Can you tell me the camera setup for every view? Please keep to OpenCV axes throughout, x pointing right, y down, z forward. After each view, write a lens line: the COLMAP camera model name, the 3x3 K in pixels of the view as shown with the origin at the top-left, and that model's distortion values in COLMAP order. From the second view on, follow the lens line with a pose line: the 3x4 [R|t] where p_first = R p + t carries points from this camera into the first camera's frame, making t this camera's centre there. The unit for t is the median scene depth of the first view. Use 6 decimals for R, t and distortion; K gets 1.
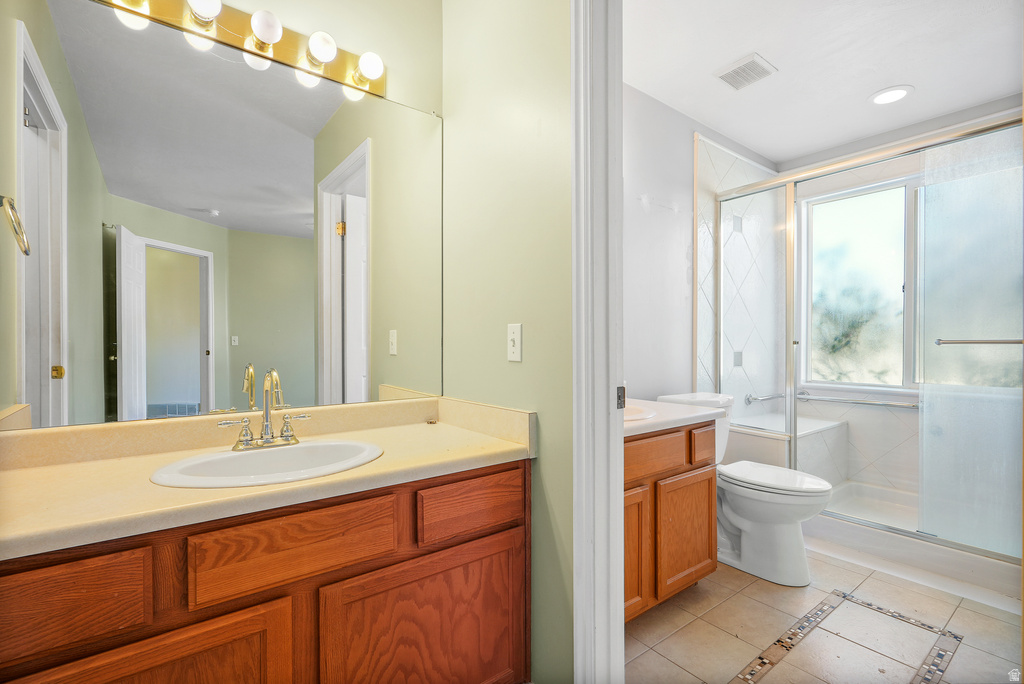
lens RADIAL K [[467.2, 0, 512.0], [0, 467.2, 342.0], [0, 0, 1]] dist [-0.010520, 0.000045]
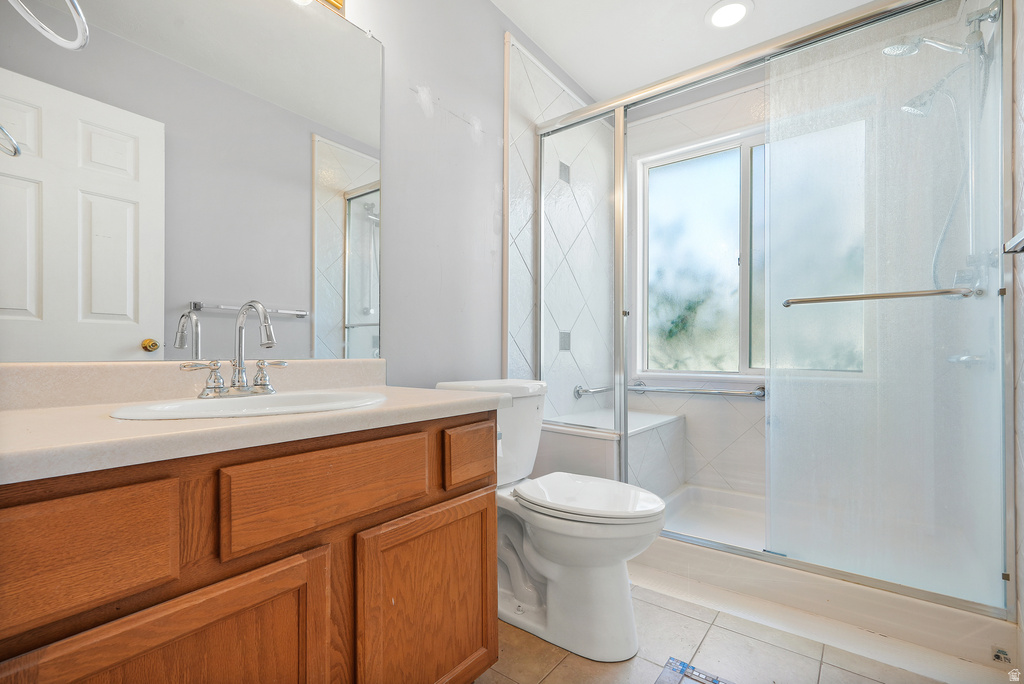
lens RADIAL K [[467.2, 0, 512.0], [0, 467.2, 342.0], [0, 0, 1]] dist [-0.010520, 0.000045]
pose [[0.963074, 0.009543, 0.269069, 0.205669], [-0.003743, 0.999750, -0.022062, 0.063488], [-0.269212, 0.020240, 0.962868, 0.286583]]
